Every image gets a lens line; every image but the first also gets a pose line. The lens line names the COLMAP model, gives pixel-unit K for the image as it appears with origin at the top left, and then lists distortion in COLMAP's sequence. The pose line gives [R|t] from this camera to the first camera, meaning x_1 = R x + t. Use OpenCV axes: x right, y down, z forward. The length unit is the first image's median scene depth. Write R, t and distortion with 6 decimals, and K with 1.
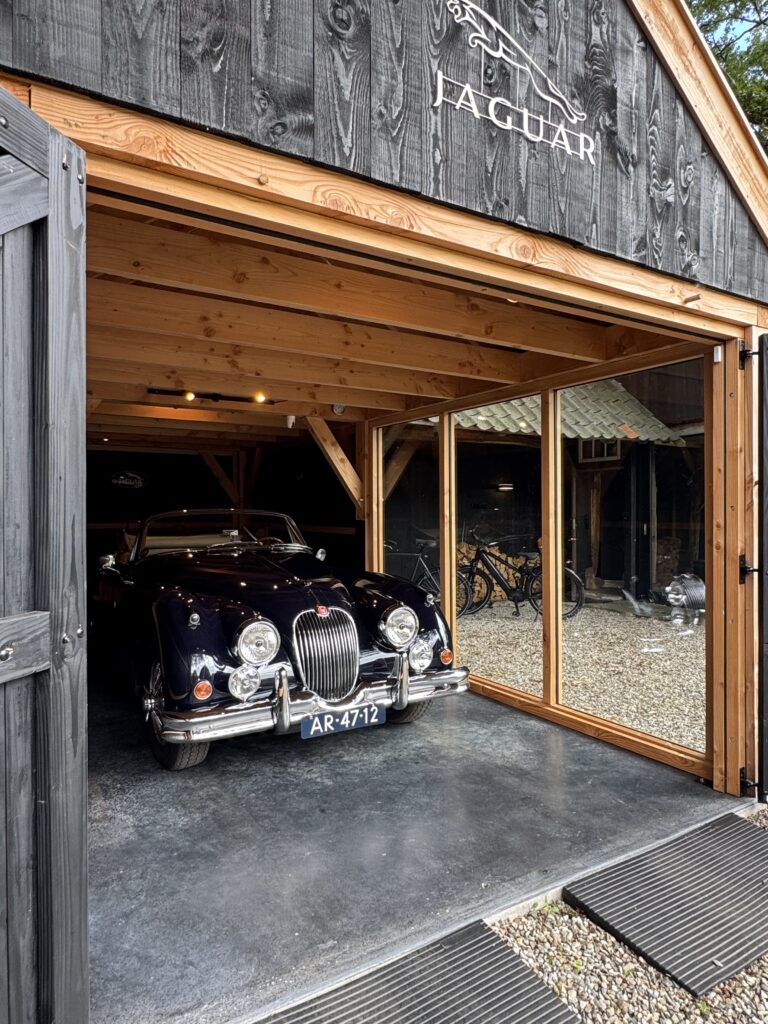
lens RADIAL K [[641.3, 0, 386.7], [0, 641.3, 512.6], [0, 0, 1]] dist [-0.015241, 0.012812]
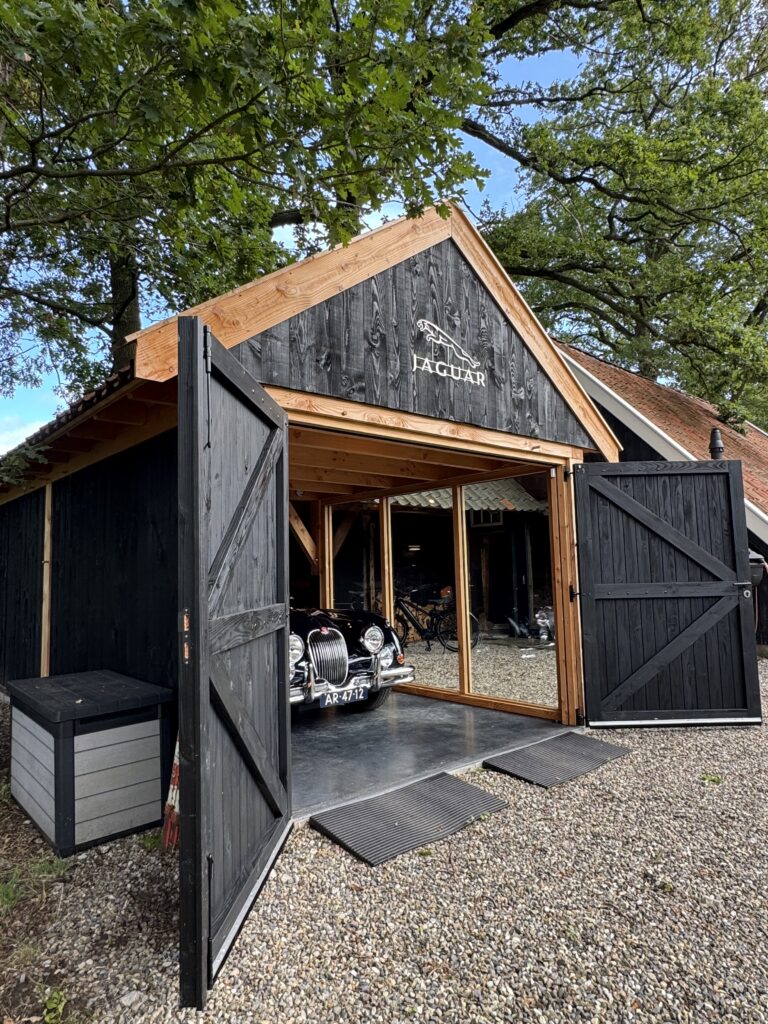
lens RADIAL K [[641.3, 0, 388.5], [0, 641.3, 507.6], [0, 0, 1]] dist [-0.015241, 0.012812]
pose [[0.985139, -0.003936, 0.171716, -0.244622], [0.021558, 0.994665, -0.100880, 0.019580], [-0.170403, 0.103082, 0.979968, -0.674939]]
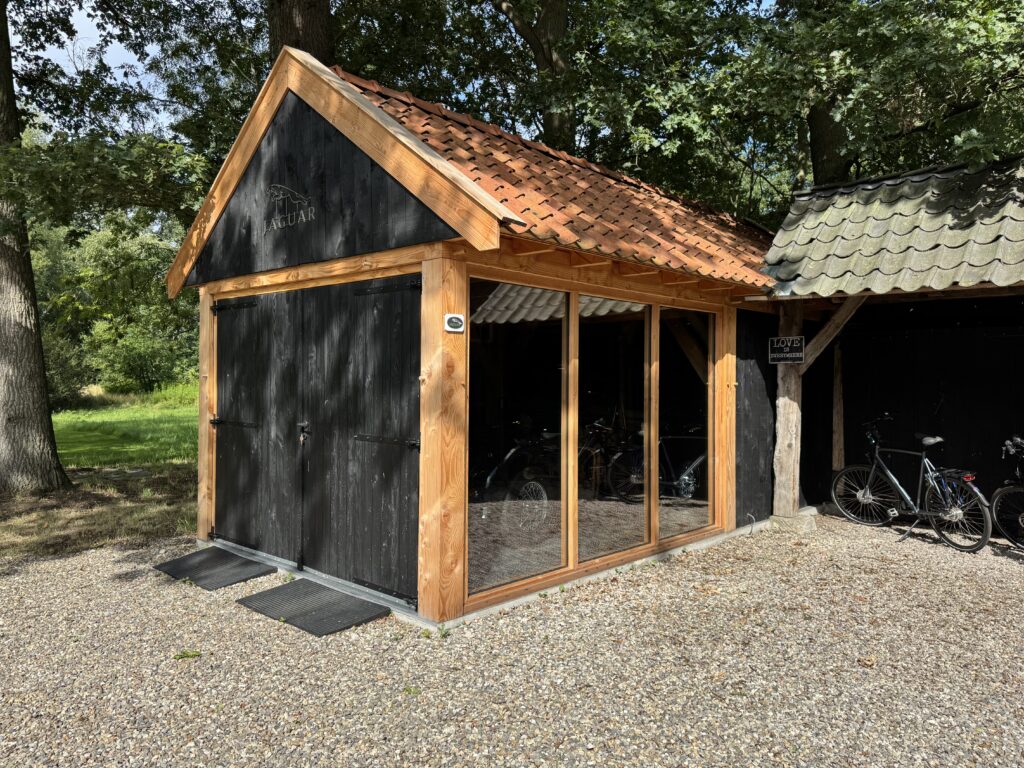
lens RADIAL K [[721.8, 0, 509.3], [0, 721.8, 382.4], [0, 0, 1]] dist [0.038193, -0.046843]
pose [[0.266856, 0.010883, -0.963675, 2.065082], [-0.012521, 0.999891, 0.007824, -0.053053], [0.963655, 0.009979, 0.266964, 0.770324]]
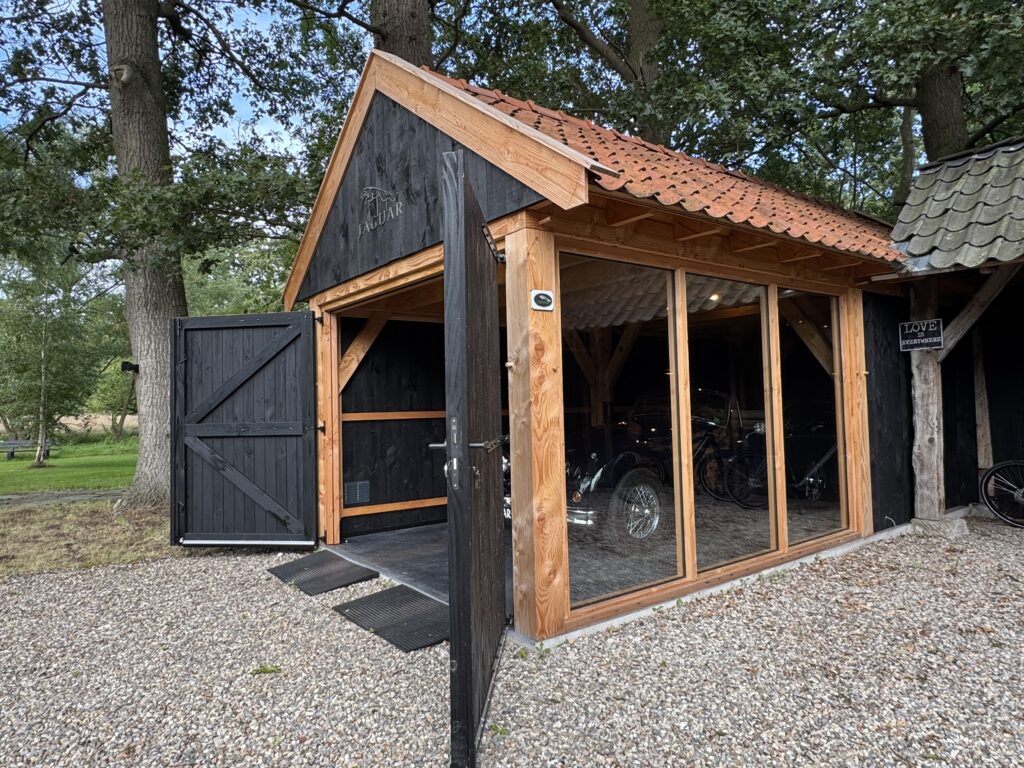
lens RADIAL K [[641.3, 0, 509.4], [0, 641.3, 379.9], [0, 0, 1]] dist [-0.015241, 0.012812]
pose [[0.099091, -0.032915, -0.994534, 1.762739], [0.022973, 0.999262, -0.030783, 0.016064], [0.994813, -0.019797, 0.099774, 0.874318]]
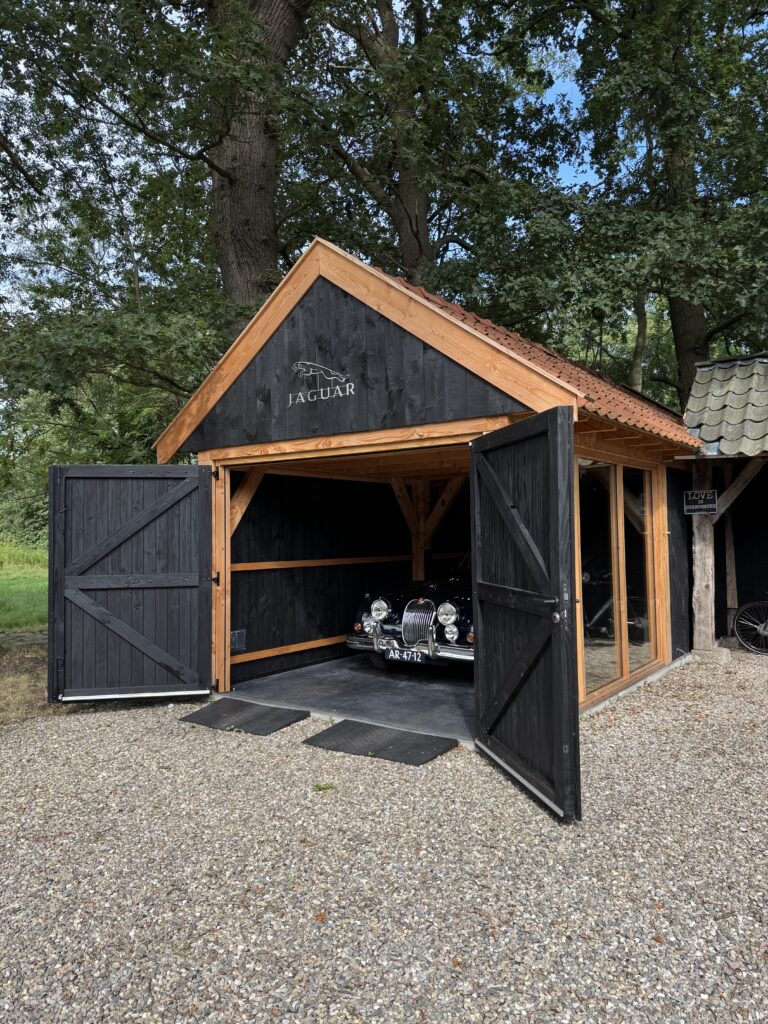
lens RADIAL K [[721.8, 0, 382.0], [0, 721.8, 506.8], [0, 0, 1]] dist [0.038193, -0.046843]
pose [[0.379418, -0.033055, -0.924635, 2.065711], [0.009823, 0.999449, -0.031699, -0.061055], [0.925173, 0.002944, 0.379534, 0.114290]]
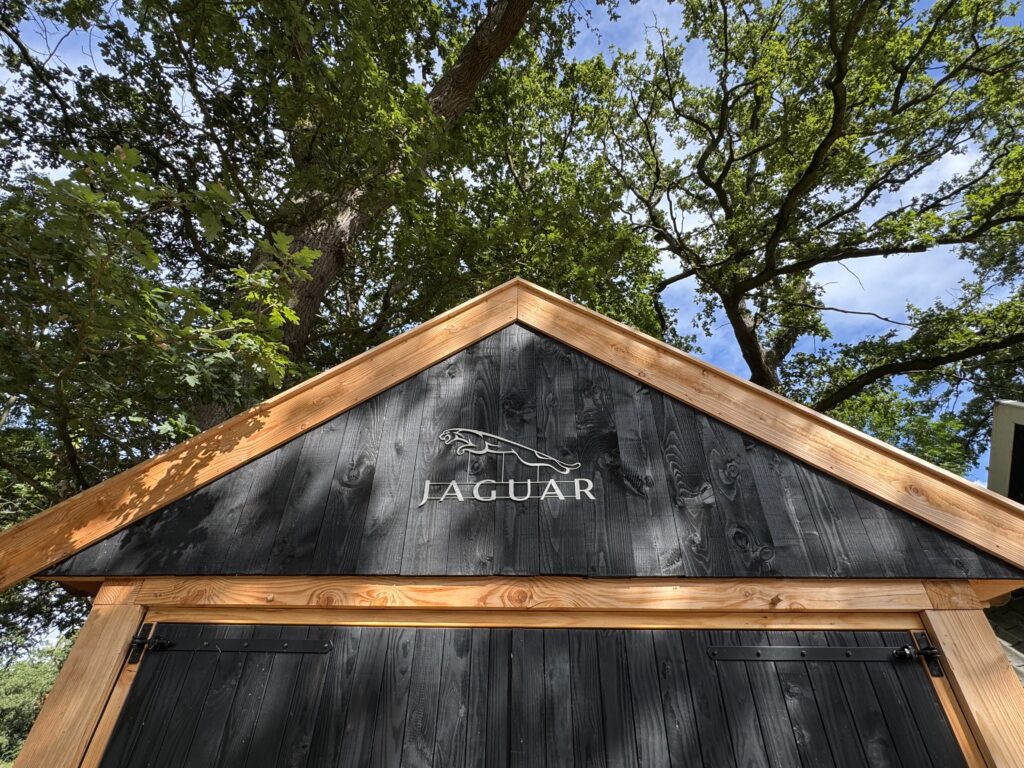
lens RADIAL K [[492.2, 0, 511.9], [0, 492.2, 383.5], [0, 0, 1]] dist [0.002064, 0.000849]
pose [[0.822850, -0.330763, -0.462076, 0.525031], [-0.021671, 0.794287, -0.607156, -0.139691], [0.567846, 0.509611, 0.646411, 0.199525]]
